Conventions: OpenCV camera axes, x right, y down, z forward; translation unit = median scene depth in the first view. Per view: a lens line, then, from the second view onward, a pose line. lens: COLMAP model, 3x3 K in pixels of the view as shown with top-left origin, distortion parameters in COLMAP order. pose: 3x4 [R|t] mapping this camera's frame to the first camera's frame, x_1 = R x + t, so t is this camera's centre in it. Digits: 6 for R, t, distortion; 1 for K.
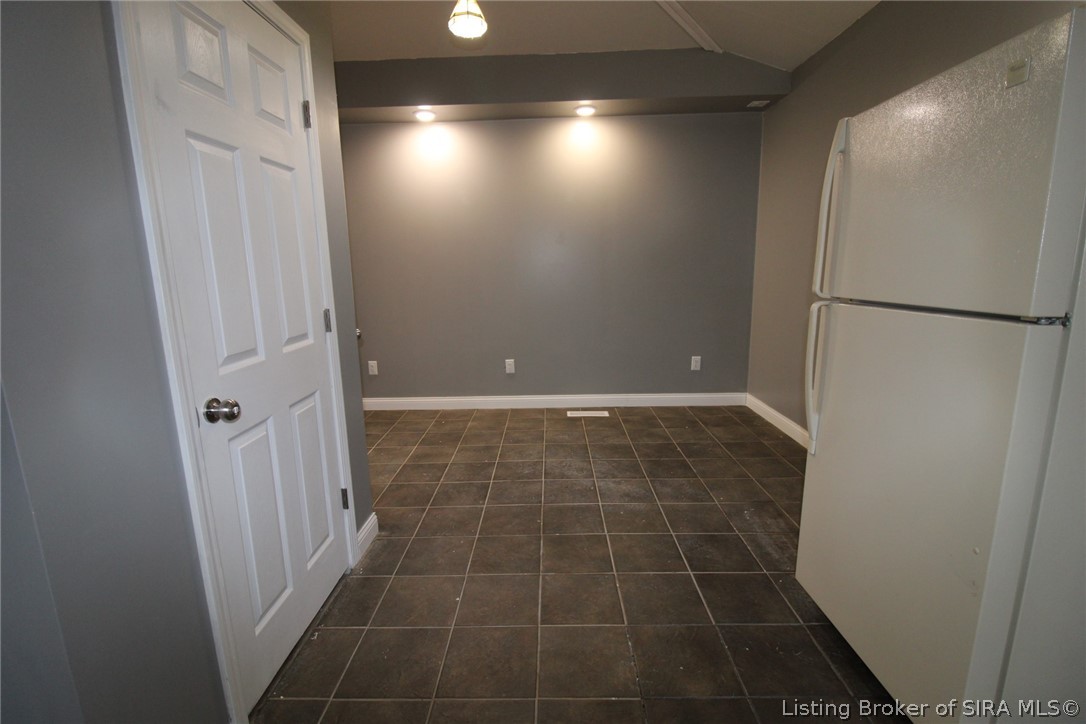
lens RADIAL K [[502.8, 0, 539.3], [0, 502.8, 360.4], [0, 0, 1]] dist [-0.003654, -0.011095]
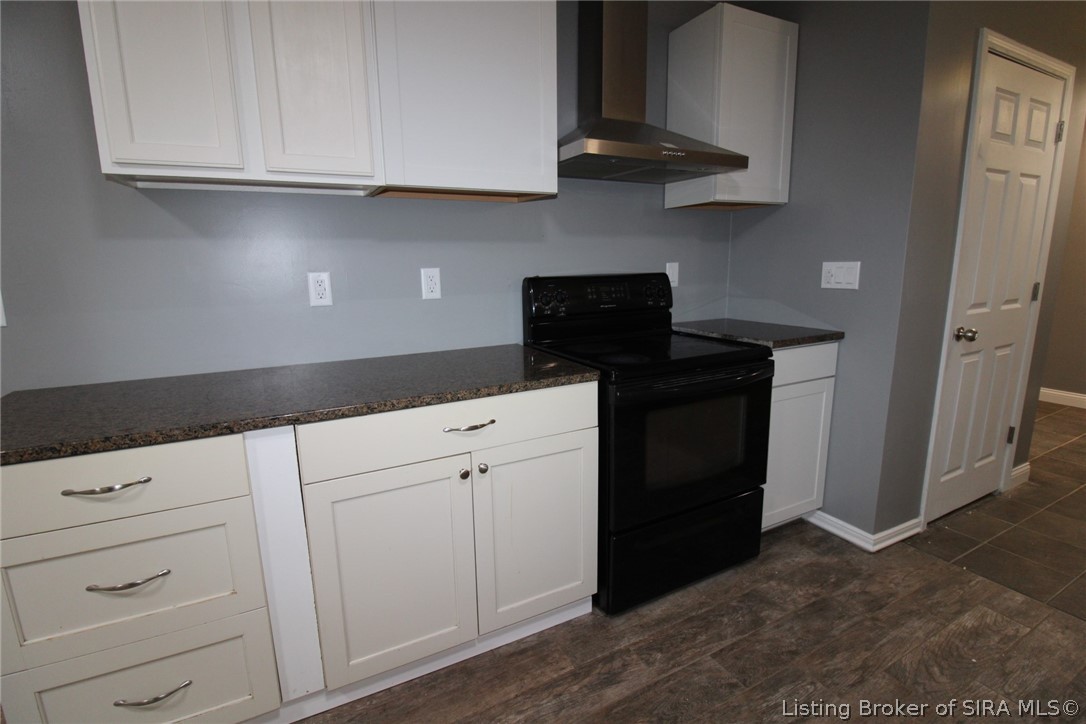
lens RADIAL K [[502.8, 0, 545.6], [0, 502.8, 354.4], [0, 0, 1]] dist [-0.003654, -0.011095]
pose [[0.478640, 0.184065, -0.858501, 0.099414], [-0.161721, 0.979532, 0.119850, 0.140033], [0.862989, 0.081472, 0.498610, -0.756958]]
